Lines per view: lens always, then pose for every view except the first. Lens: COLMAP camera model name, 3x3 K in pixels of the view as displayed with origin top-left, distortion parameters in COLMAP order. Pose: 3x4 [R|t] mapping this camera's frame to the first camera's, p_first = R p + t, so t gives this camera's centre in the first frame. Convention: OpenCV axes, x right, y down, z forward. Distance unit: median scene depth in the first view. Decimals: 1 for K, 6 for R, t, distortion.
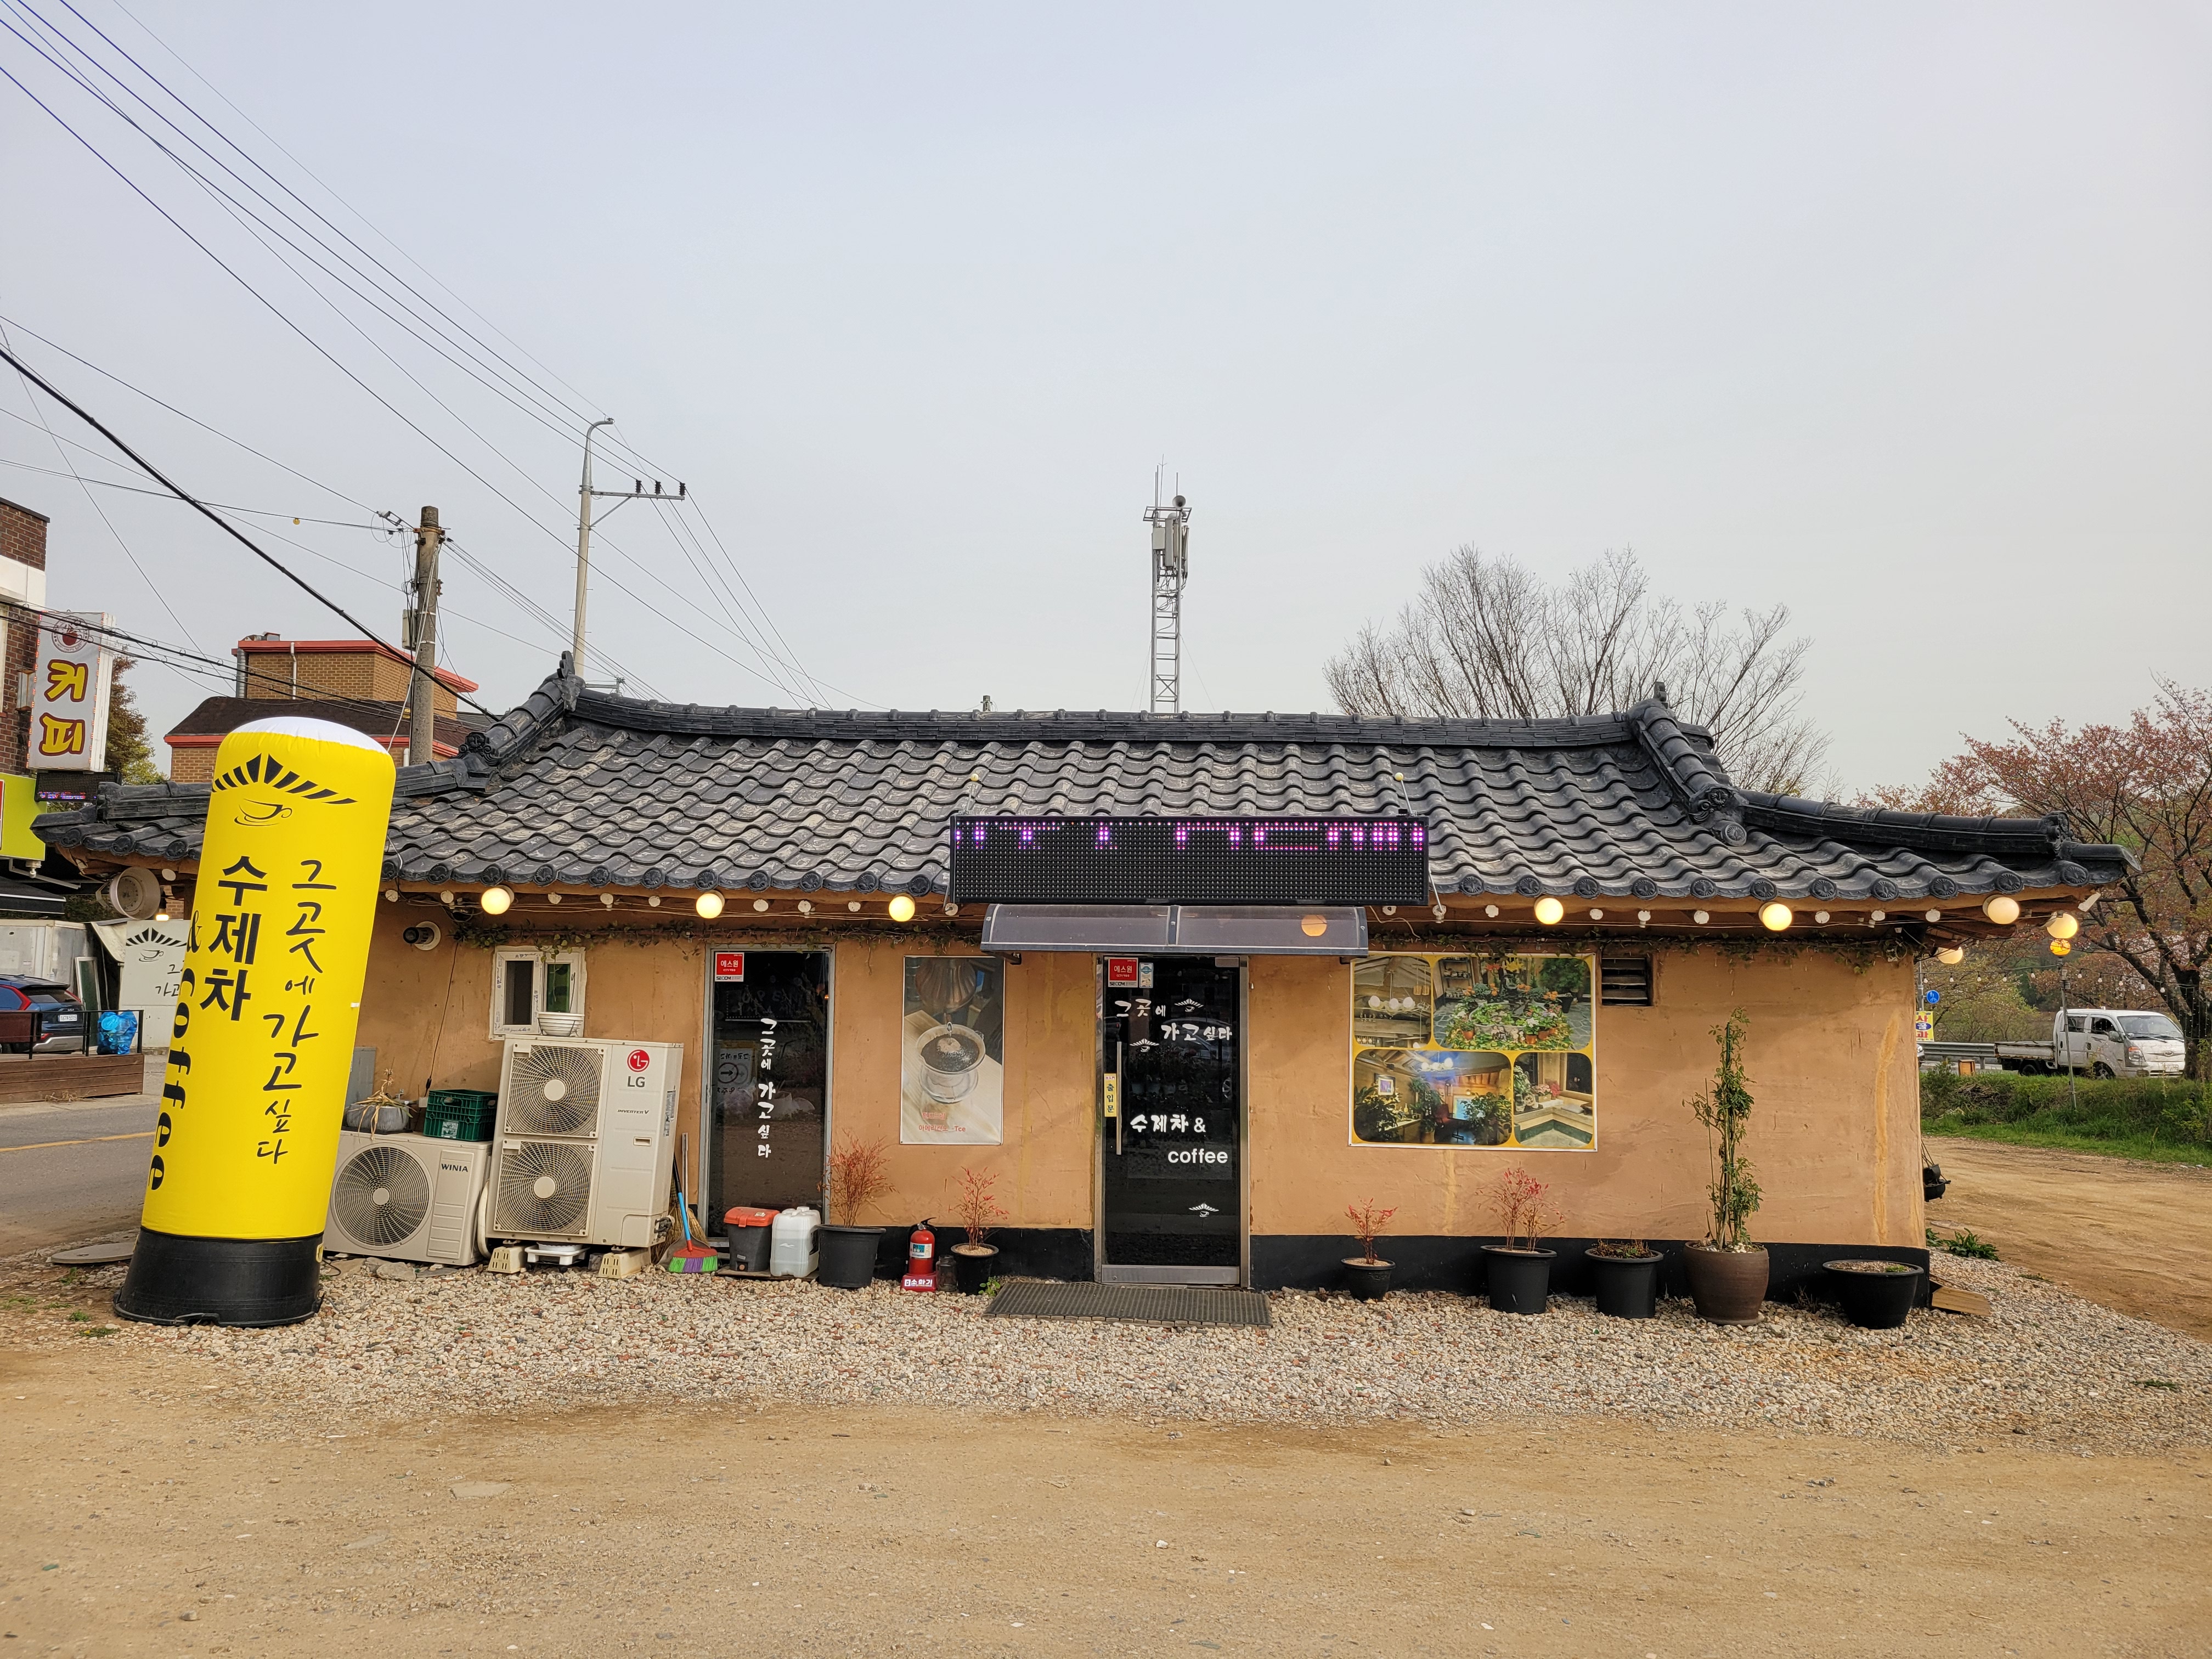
lens RADIAL K [[1680.9, 0, 1088.6], [0, 1680.9, 866.1], [0, 0, 1]] dist [0.054547, -0.016108]
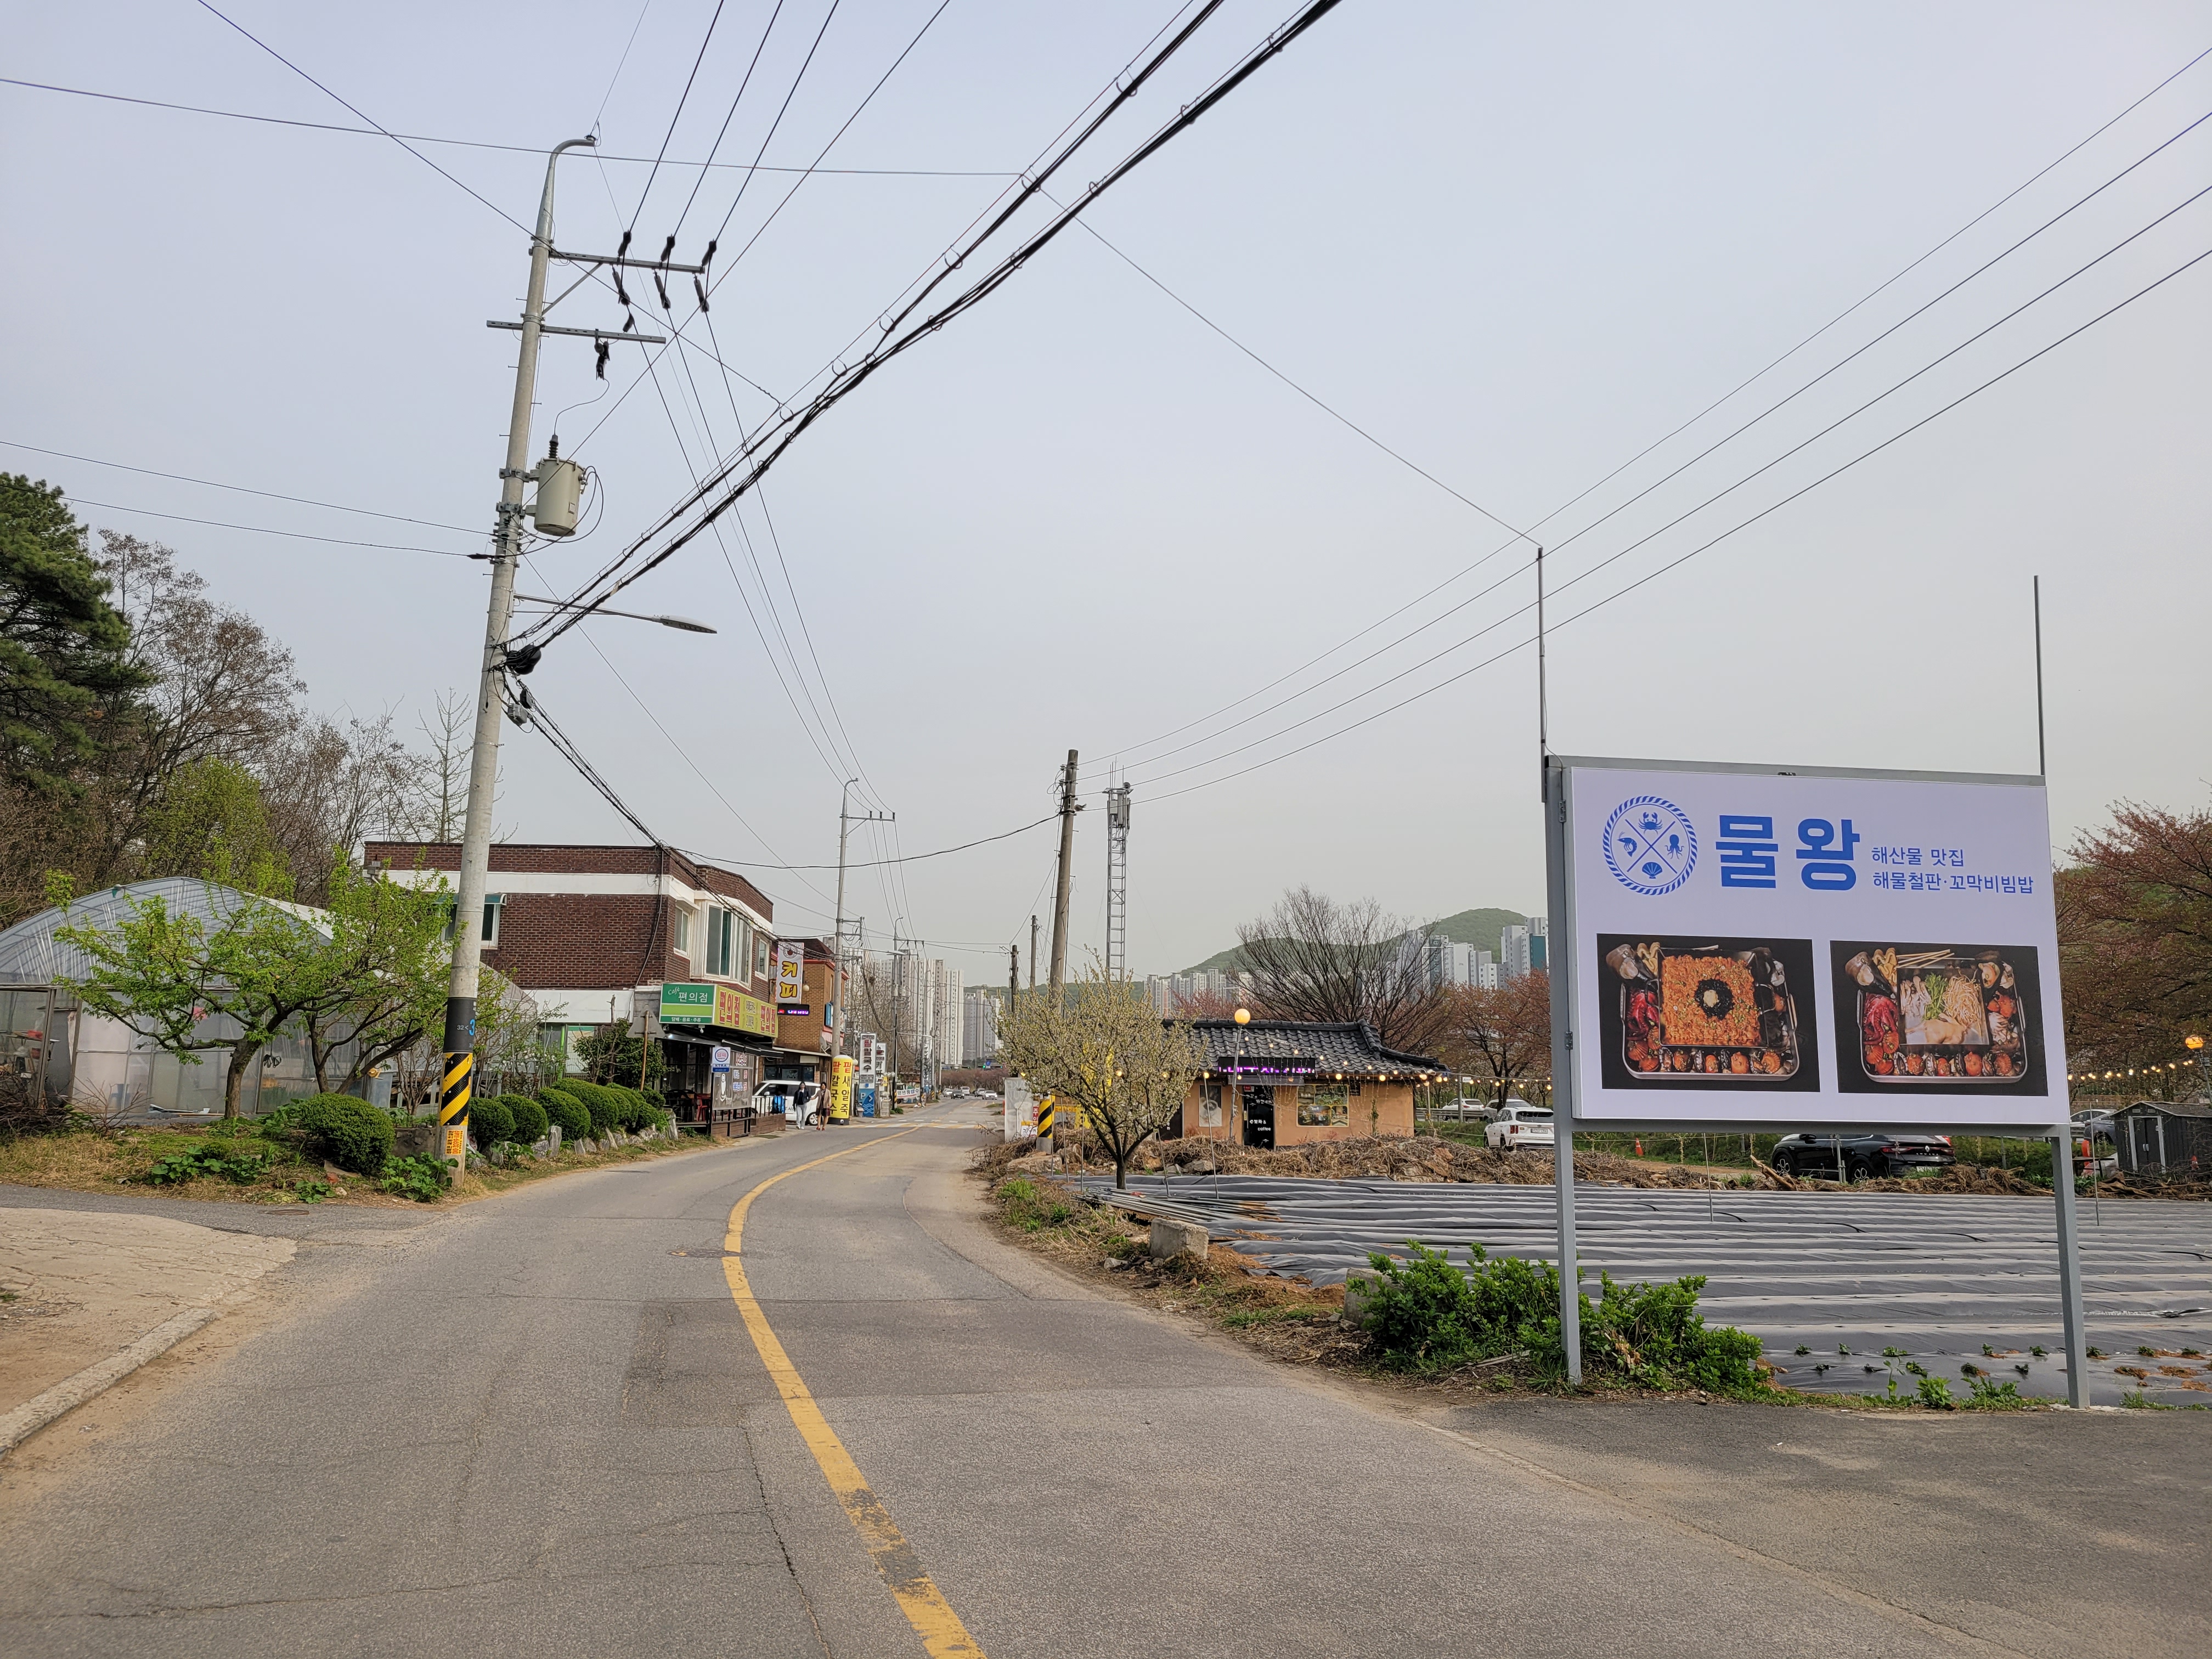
lens RADIAL K [[1680.9, 0, 1112.4], [0, 1680.9, 830.4], [0, 0, 1]] dist [0.054547, -0.016108]
pose [[0.991648, 0.018405, 0.127653, -0.950763], [-0.009766, 0.997639, -0.067973, -0.324521], [-0.128603, 0.066159, 0.989487, -3.559484]]
